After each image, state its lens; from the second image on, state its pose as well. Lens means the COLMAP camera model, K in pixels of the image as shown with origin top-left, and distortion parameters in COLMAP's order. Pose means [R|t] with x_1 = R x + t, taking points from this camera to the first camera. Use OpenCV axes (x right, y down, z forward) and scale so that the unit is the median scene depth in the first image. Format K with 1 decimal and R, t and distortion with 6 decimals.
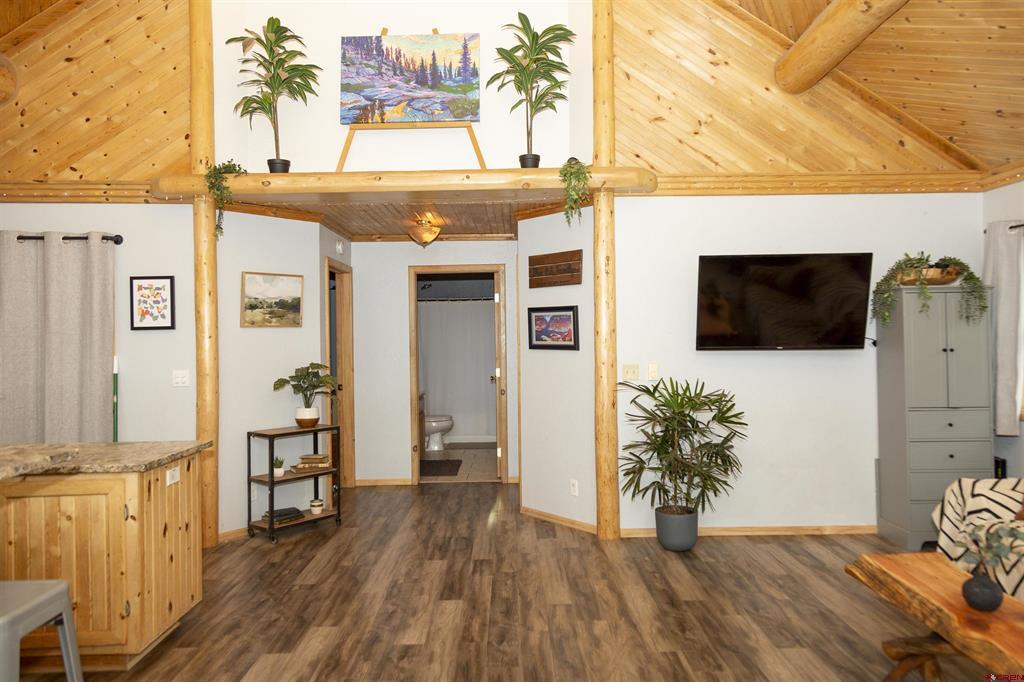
lens RADIAL K [[704.7, 0, 529.2], [0, 704.7, 328.6], [0, 0, 1]] dist [0.008373, 0.002738]
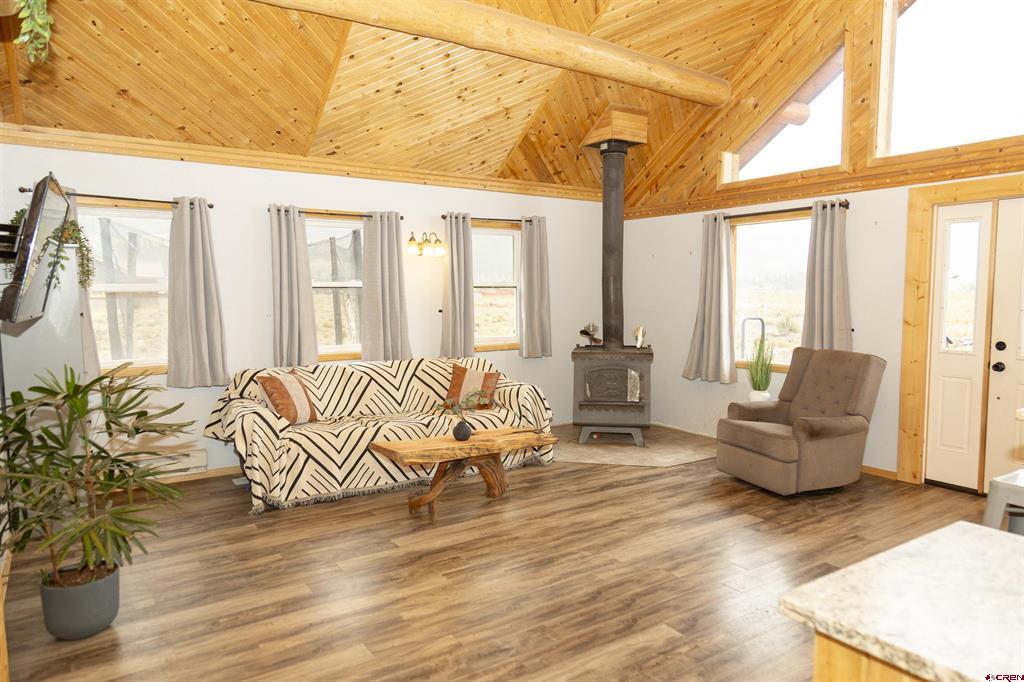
lens RADIAL K [[676.0, 0, 512.0], [0, 676.0, 341.0], [0, 0, 1]] dist [0.006585, 0.006464]
pose [[-0.537591, -0.049300, 0.841763, -0.489502], [0.001066, 0.998249, 0.059146, 0.013147], [-0.843205, 0.032694, -0.536597, 0.966387]]
